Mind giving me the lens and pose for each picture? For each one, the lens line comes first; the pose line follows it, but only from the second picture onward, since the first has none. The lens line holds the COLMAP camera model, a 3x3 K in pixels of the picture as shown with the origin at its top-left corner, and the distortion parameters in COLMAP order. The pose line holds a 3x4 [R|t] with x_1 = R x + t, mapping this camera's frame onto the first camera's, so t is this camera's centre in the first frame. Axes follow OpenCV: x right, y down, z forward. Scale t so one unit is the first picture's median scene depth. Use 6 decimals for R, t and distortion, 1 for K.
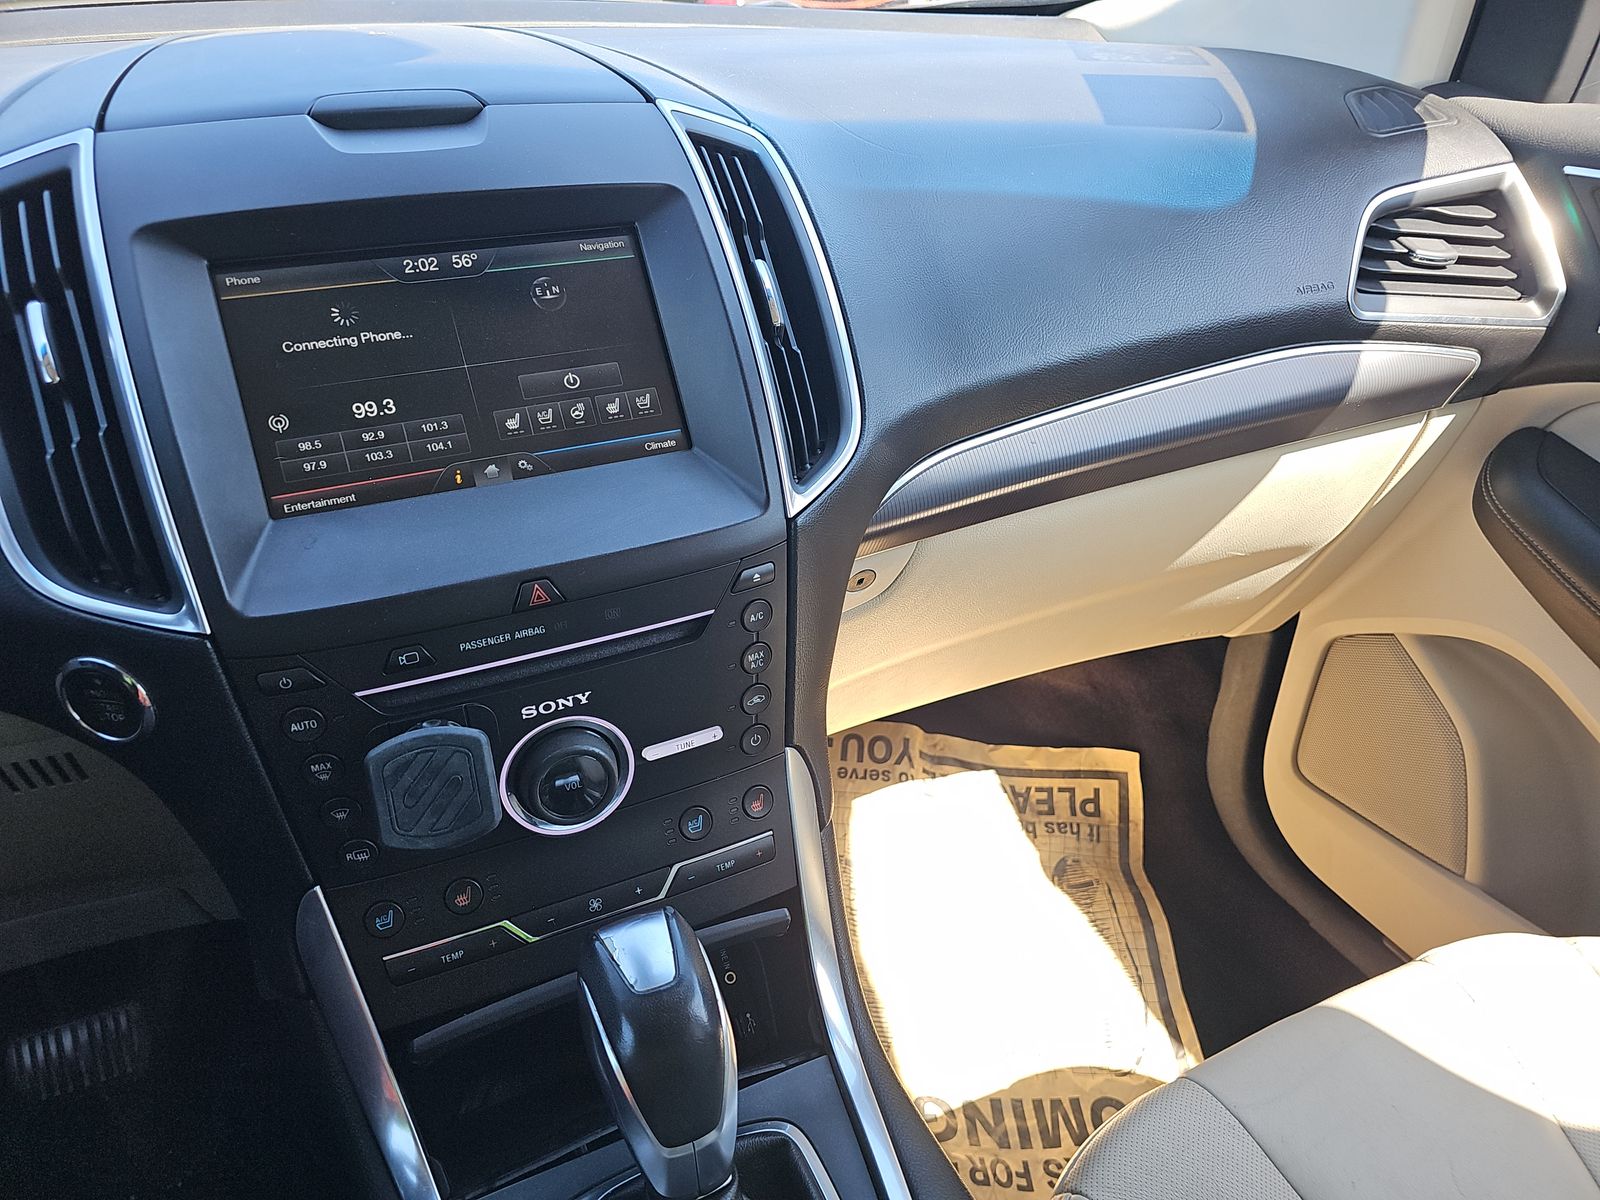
lens RADIAL K [[1078.2, 0, 793.2], [0, 1078.2, 606.9], [0, 0, 1]] dist [0.056425, -0.059870]
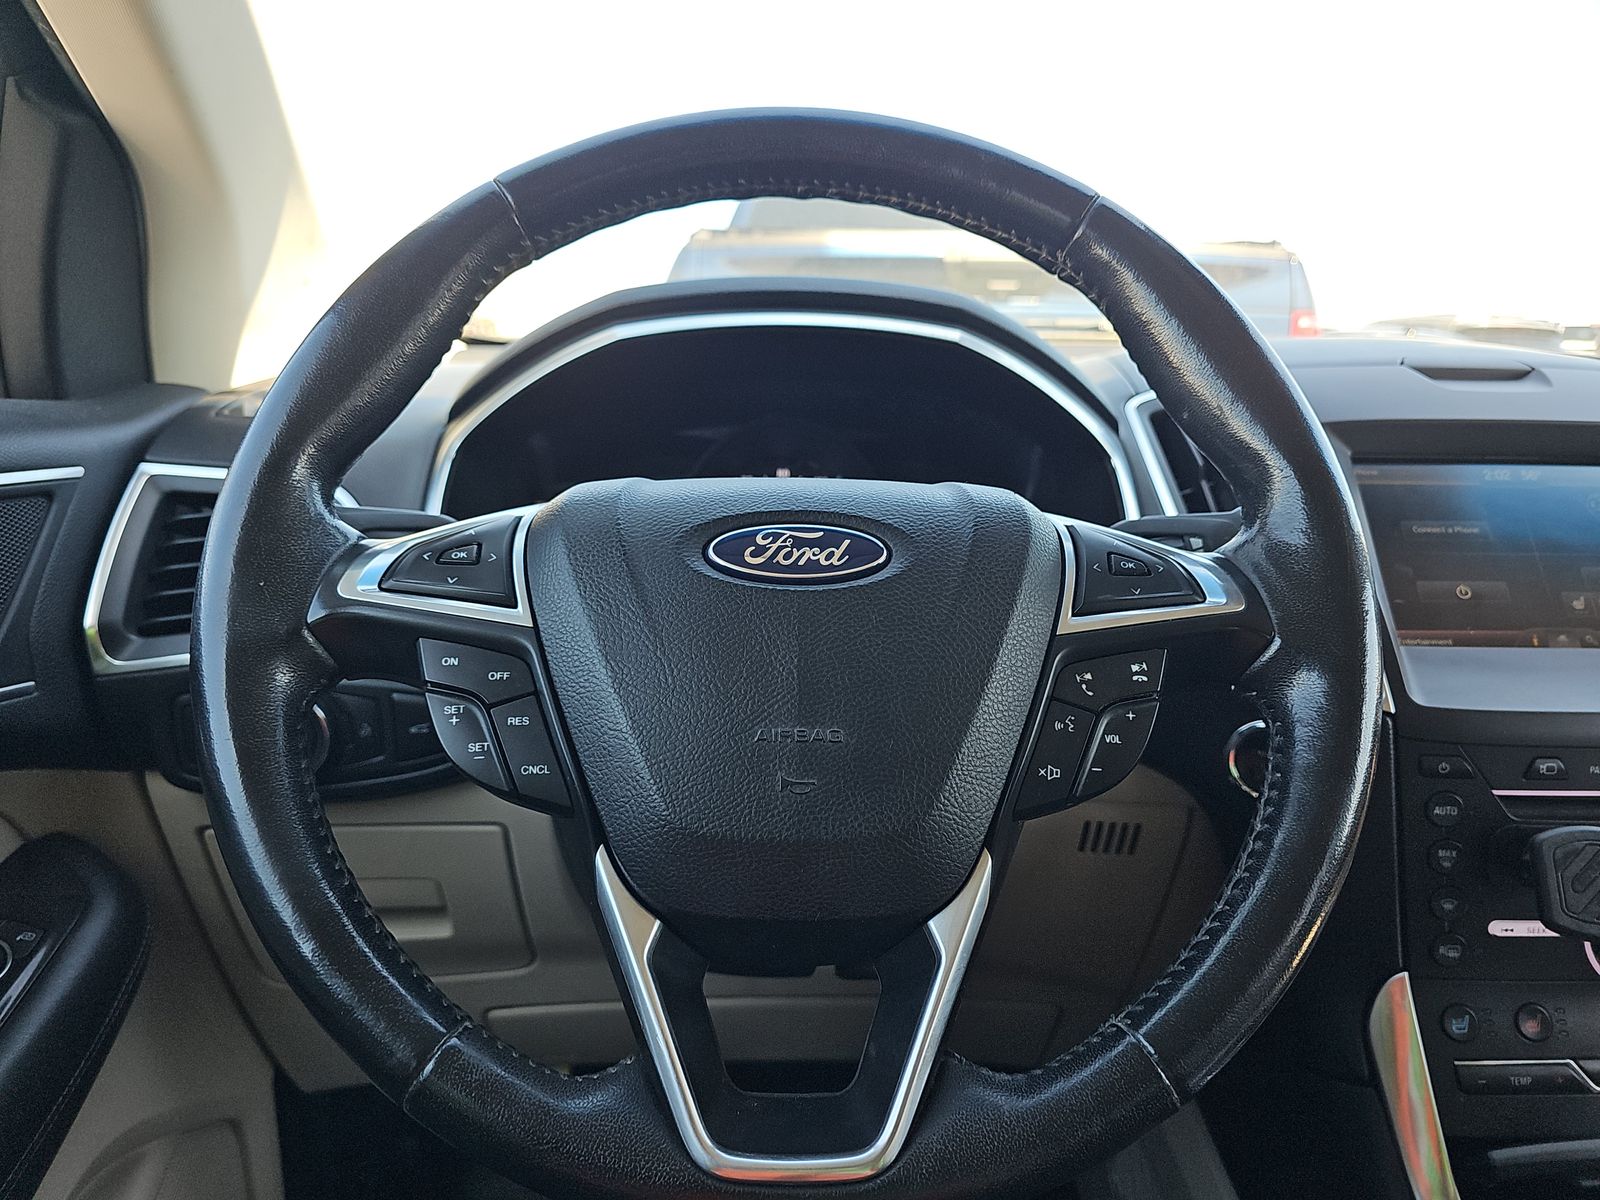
lens RADIAL K [[1078.2, 0, 793.2], [0, 1078.2, 606.9], [0, 0, 1]] dist [0.056425, -0.059870]
pose [[0.932683, 0.099812, -0.346611, -0.660129], [-0.210799, 0.930598, -0.299251, 0.368941], [0.292687, 0.352172, 0.888993, -0.279000]]
